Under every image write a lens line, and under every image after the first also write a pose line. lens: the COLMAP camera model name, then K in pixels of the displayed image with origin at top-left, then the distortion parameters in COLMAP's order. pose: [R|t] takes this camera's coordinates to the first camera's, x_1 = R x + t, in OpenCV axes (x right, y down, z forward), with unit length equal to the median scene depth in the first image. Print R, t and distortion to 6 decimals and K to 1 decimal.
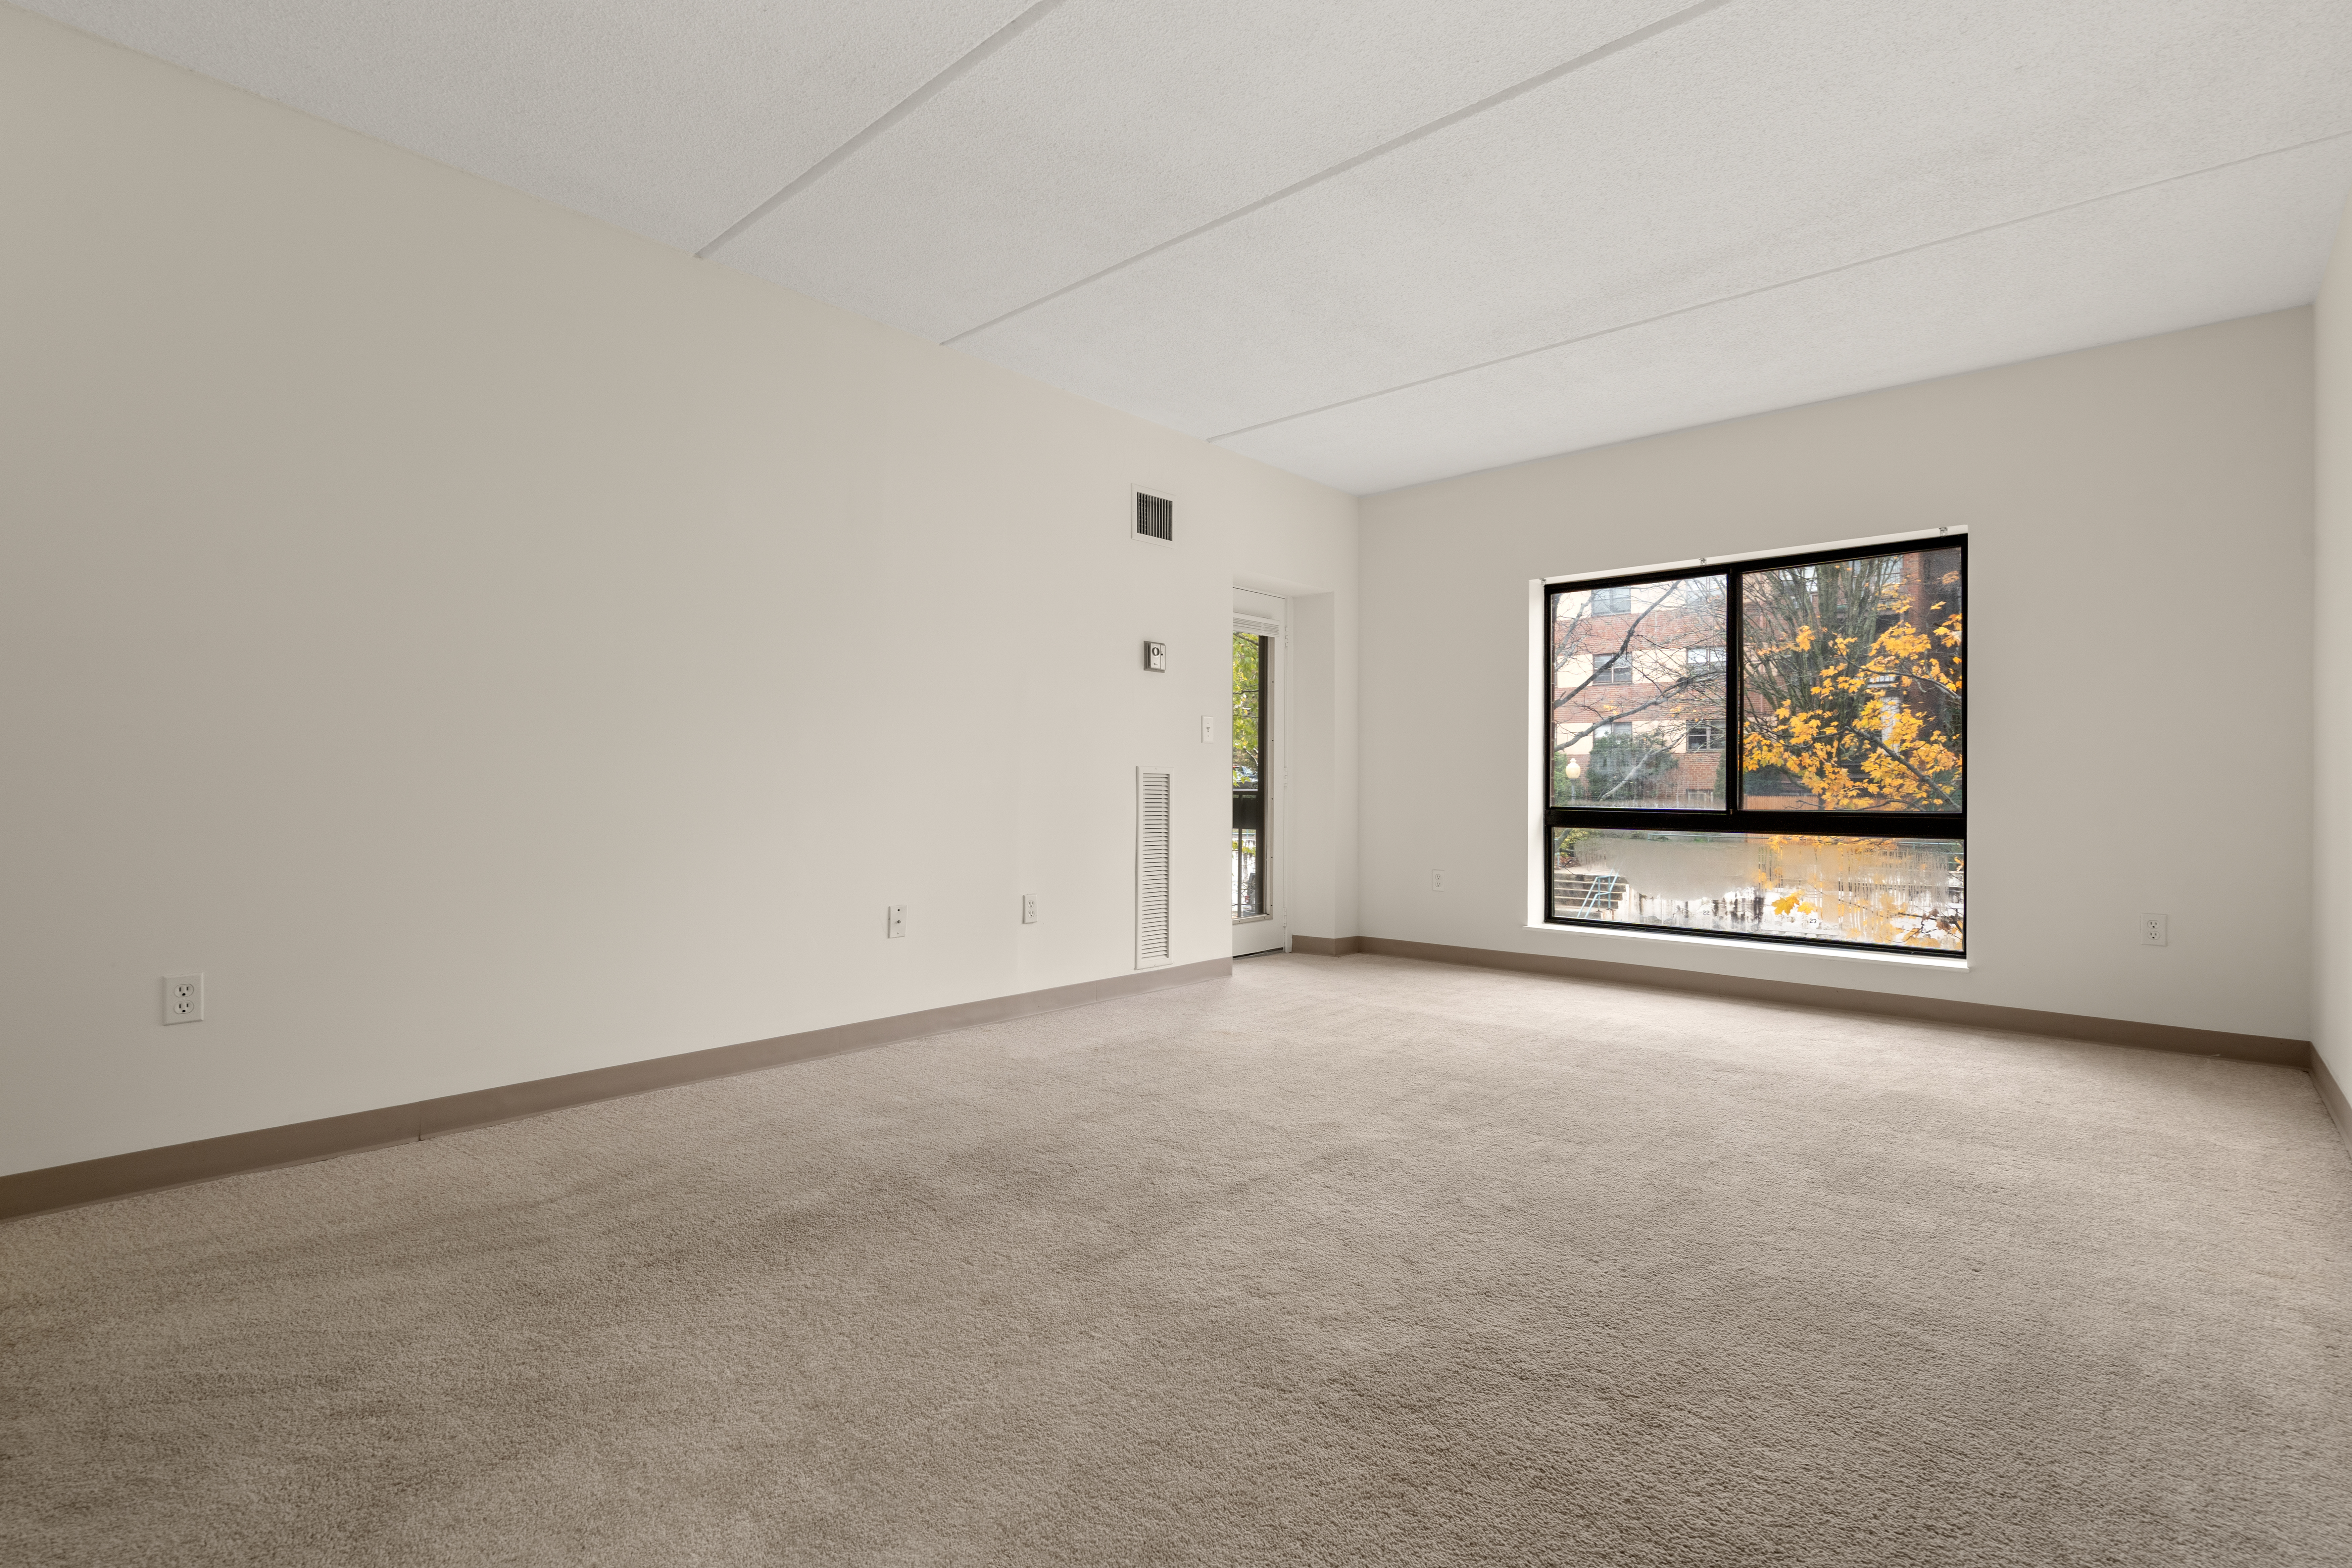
lens RADIAL K [[1085.8, 0, 1174.0], [0, 1085.8, 797.5], [0, 0, 1]] dist [-0.008815, 0.003632]
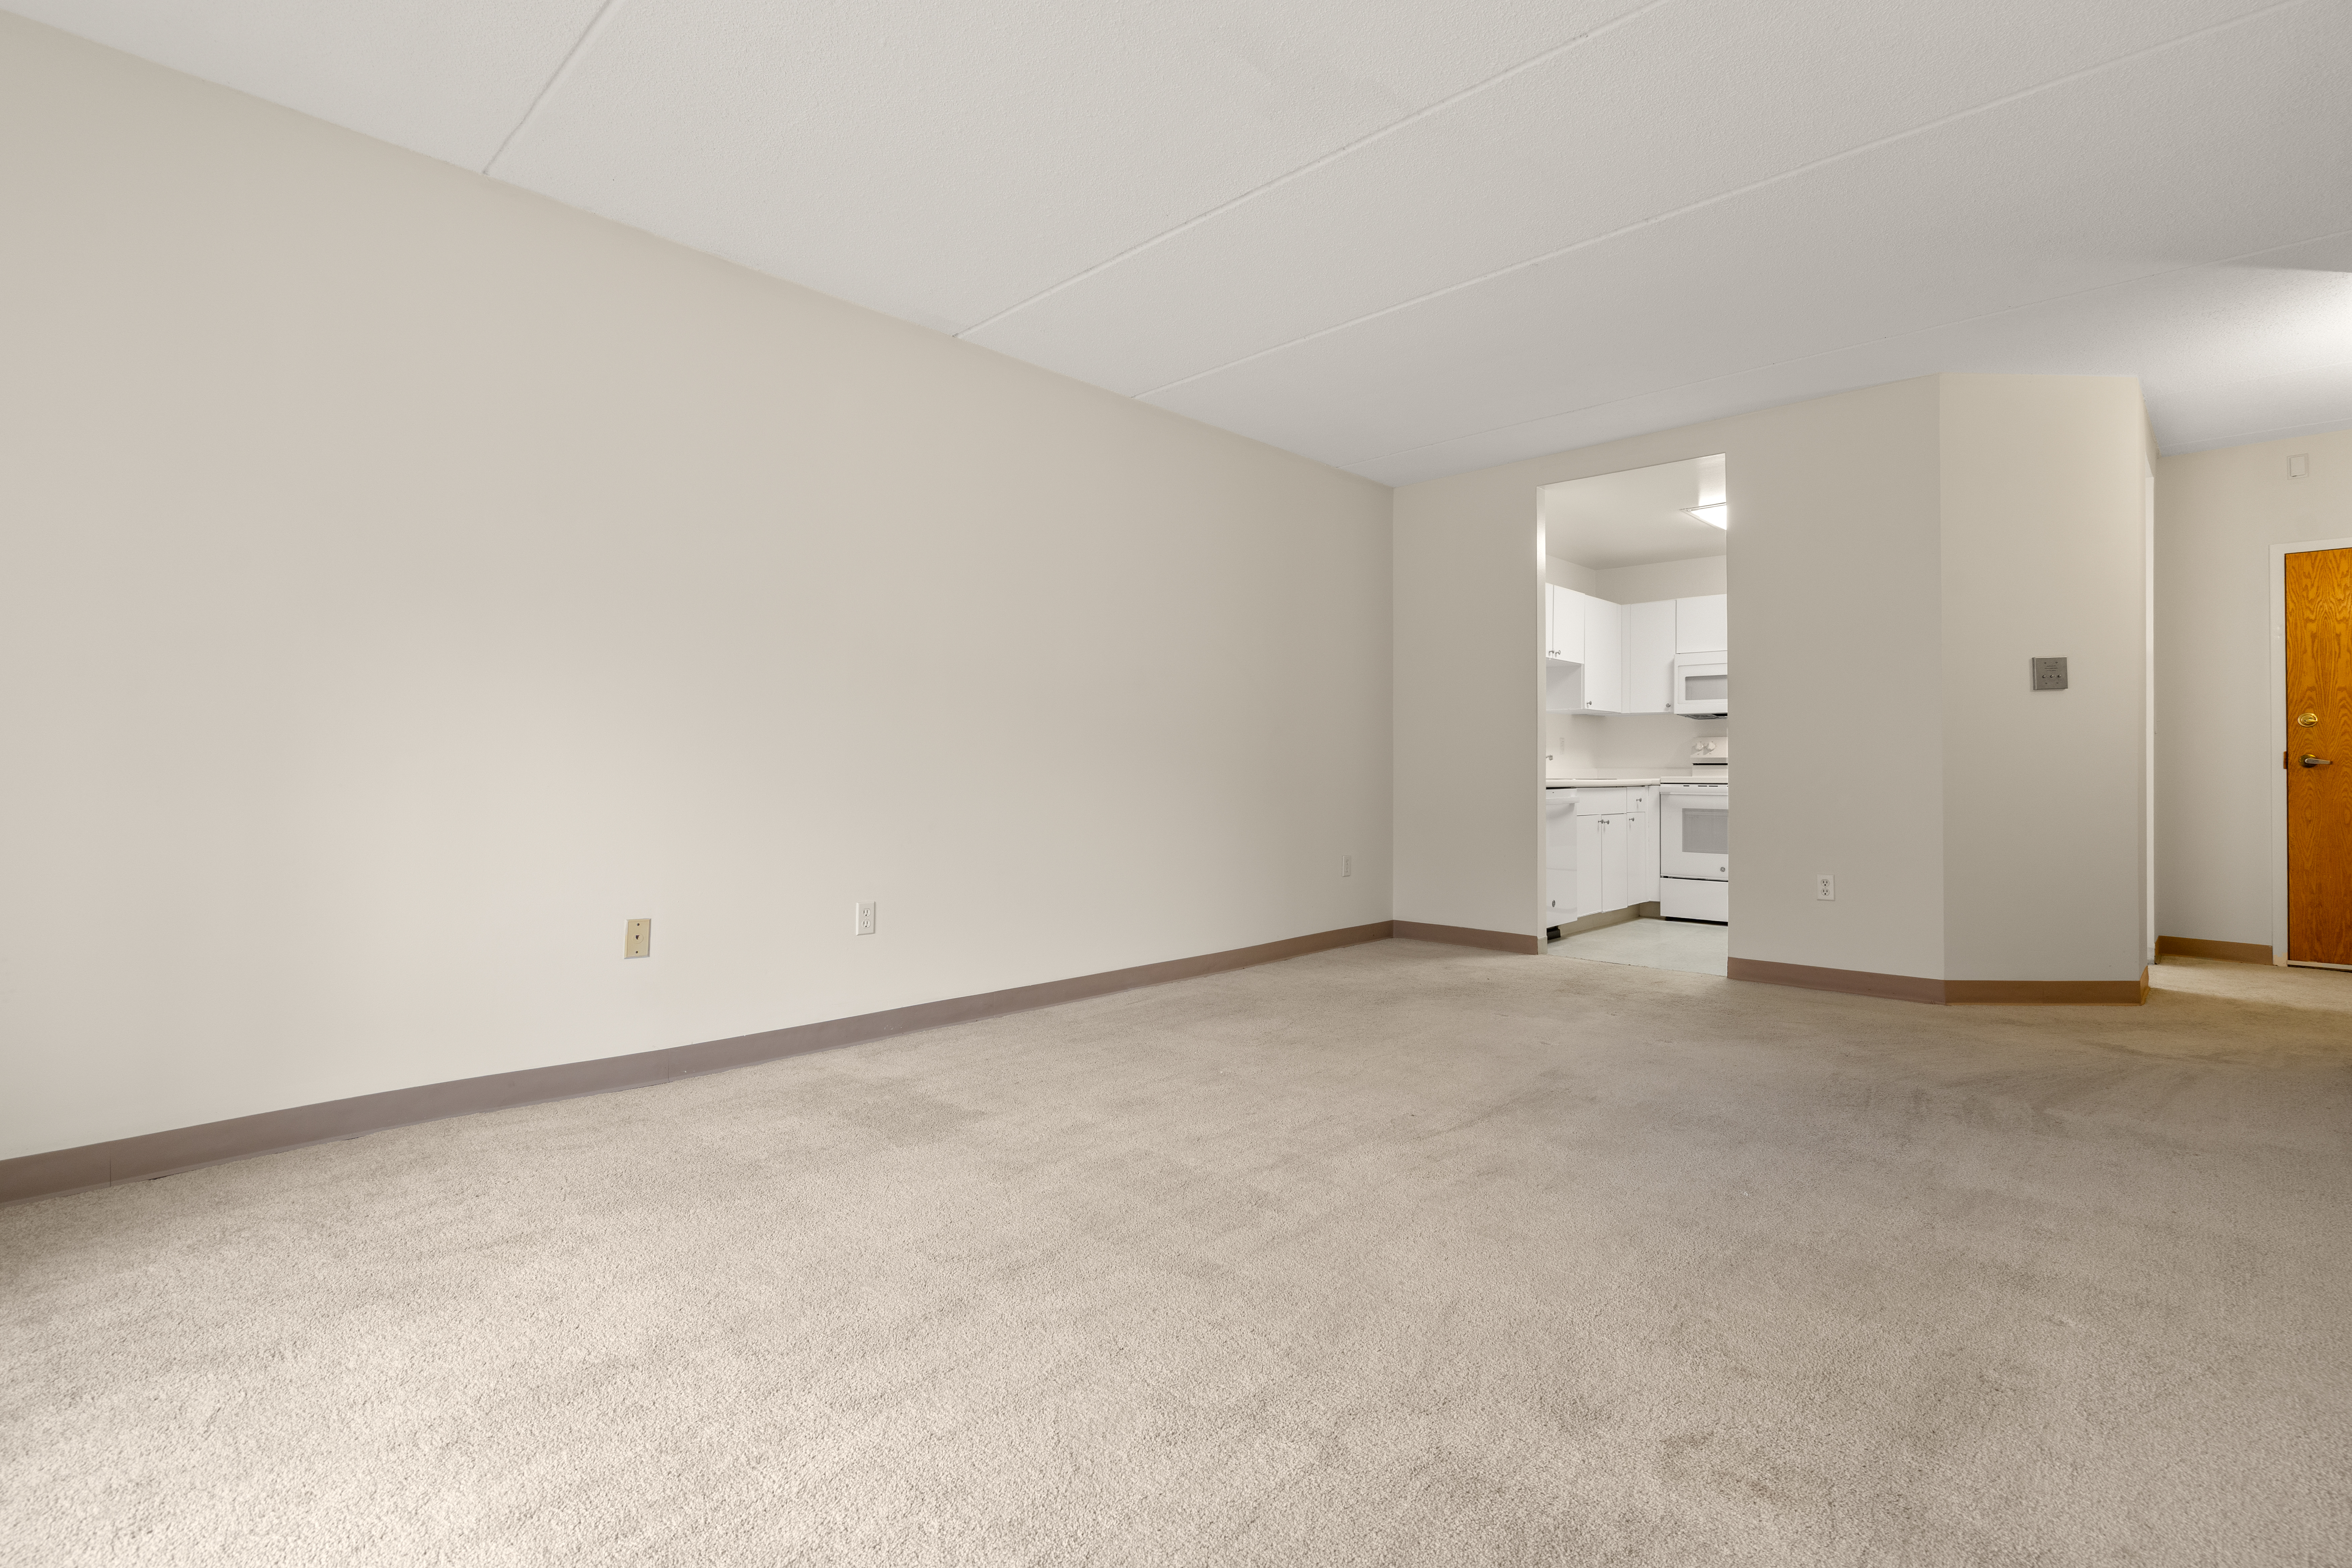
lens RADIAL K [[1085.8, 0, 1152.5], [0, 1085.8, 750.1], [0, 0, 1]] dist [-0.008815, 0.003632]
pose [[-0.998812, -0.007182, 0.048193, 0.188336], [-0.007421, 0.999961, -0.004791, -0.014678], [-0.048156, -0.005142, -0.998827, 1.104155]]
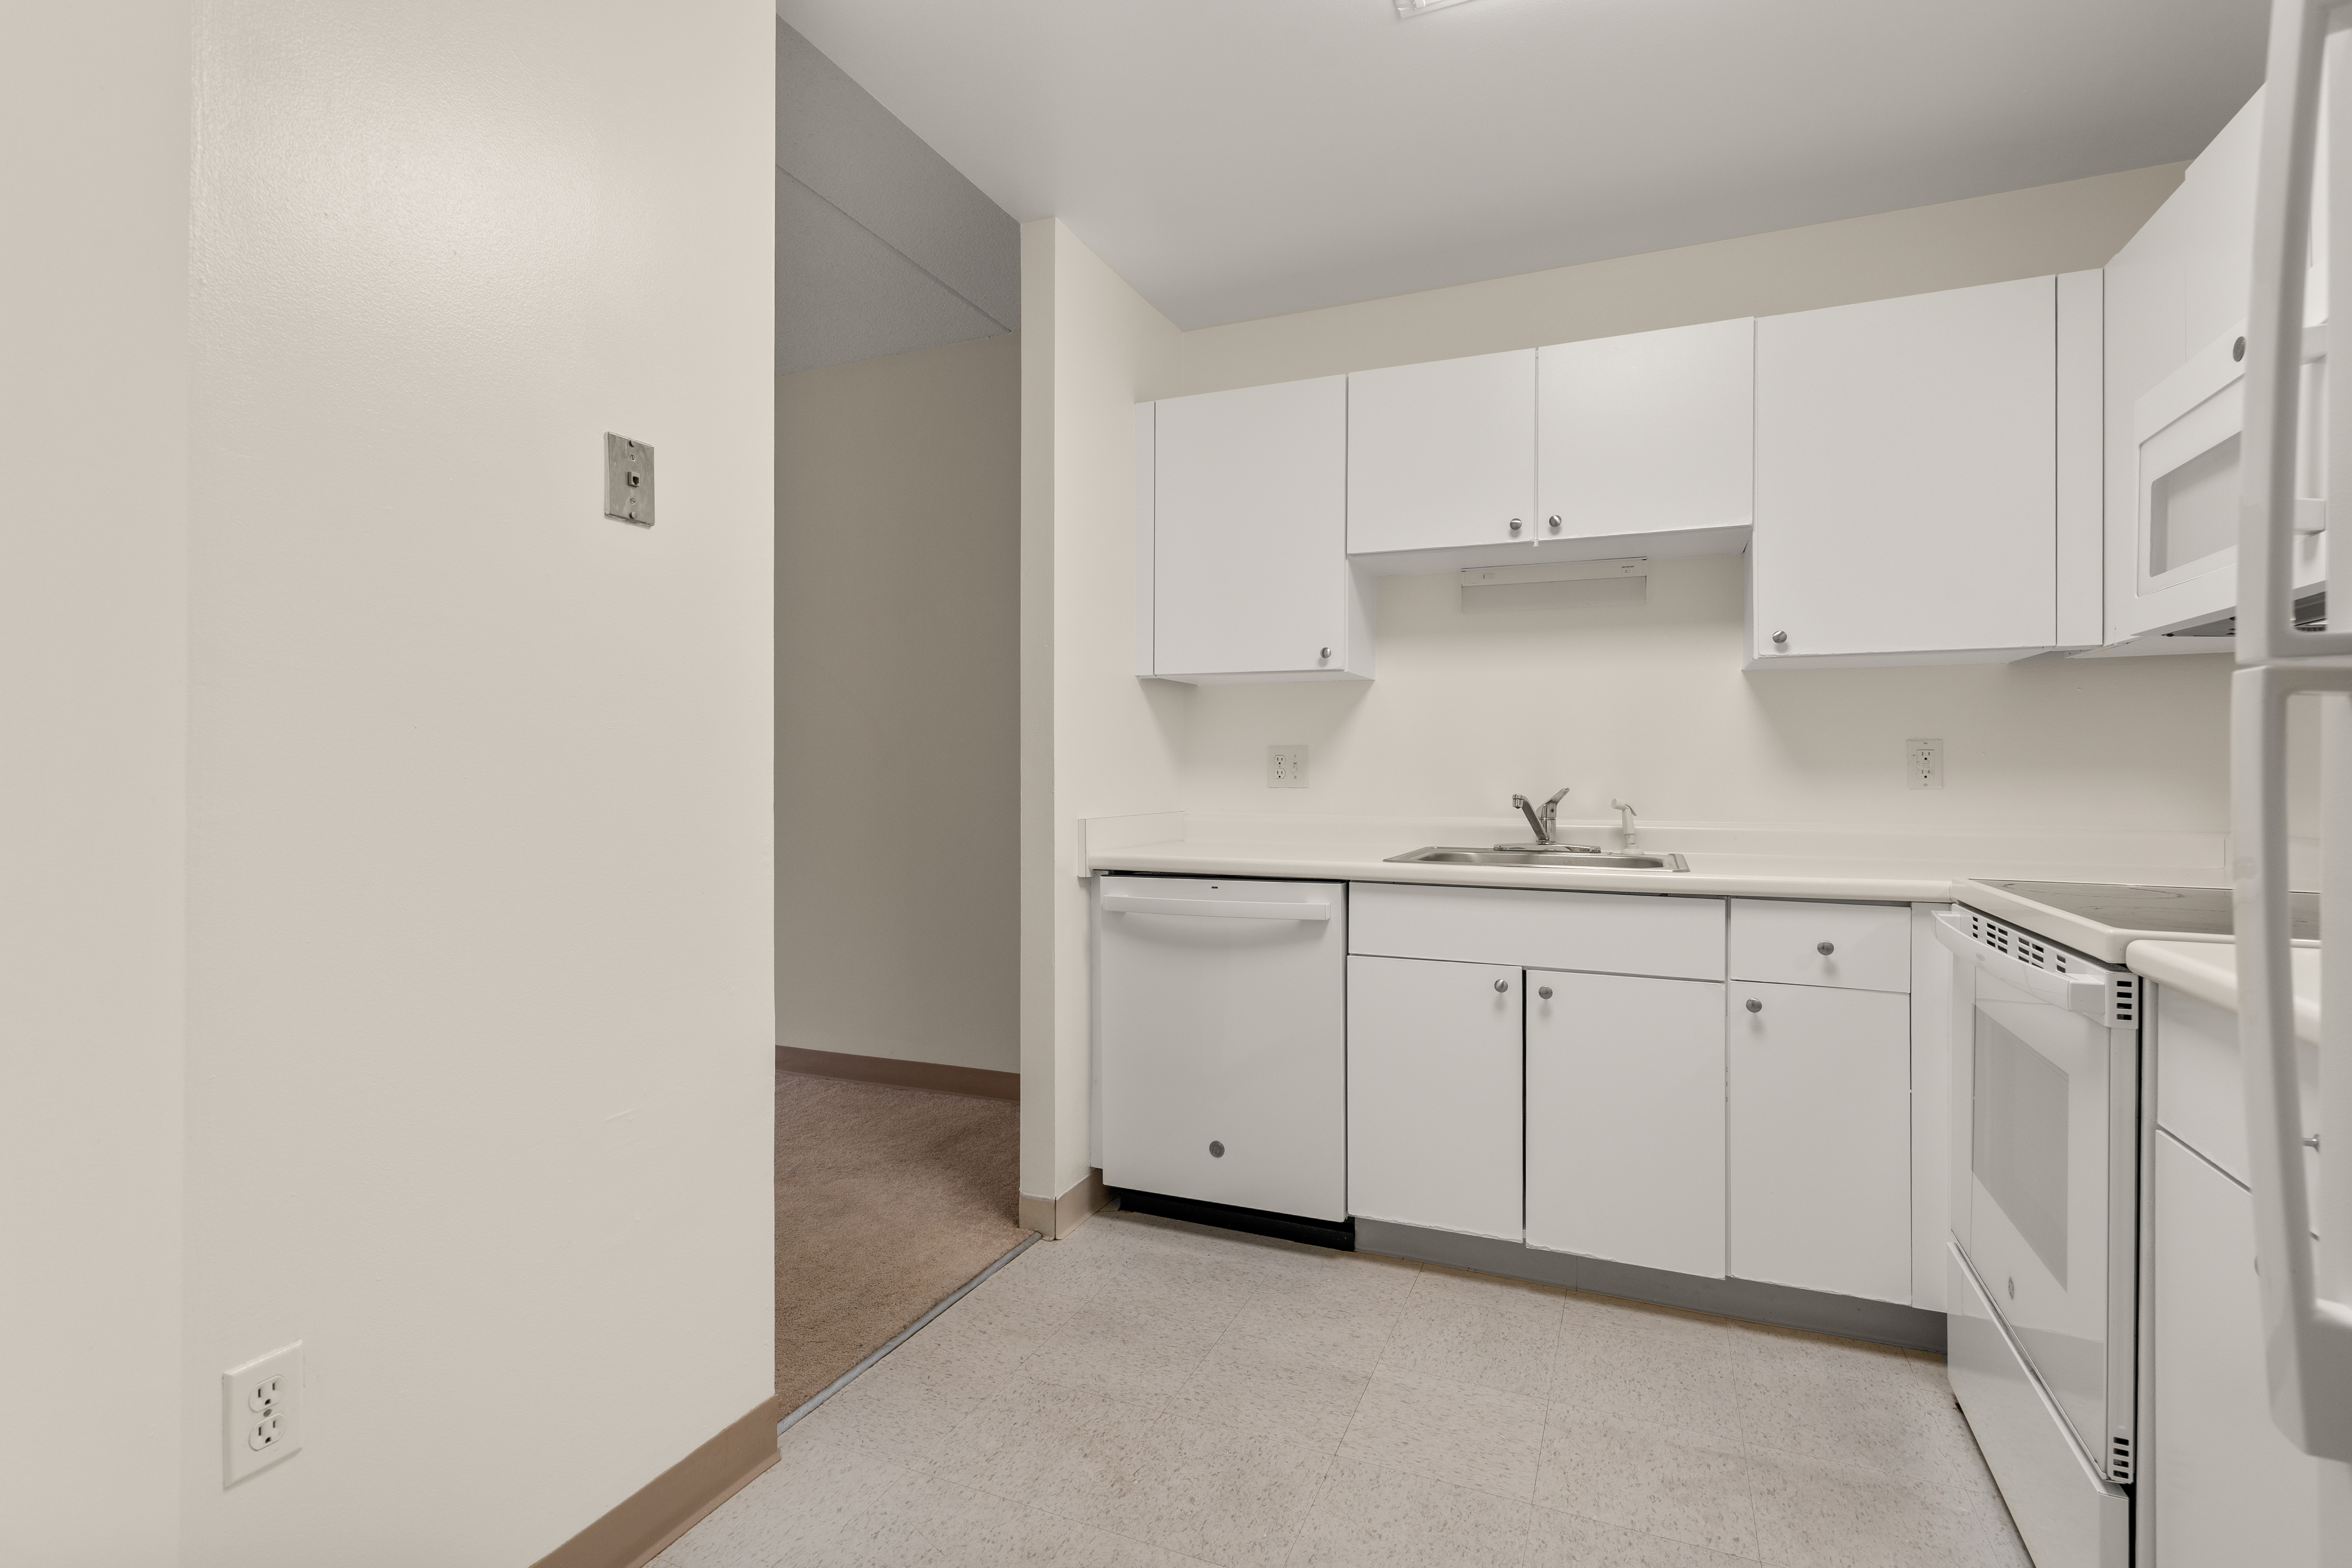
lens RADIAL K [[1085.8, 0, 1169.8], [0, 1085.8, 775.2], [0, 0, 1]] dist [-0.008815, 0.003632]
pose [[-0.317559, -0.003840, 0.948231, -0.669934], [0.008723, 0.999938, 0.006970, -0.033037], [-0.948198, 0.010485, -0.317506, 0.065793]]
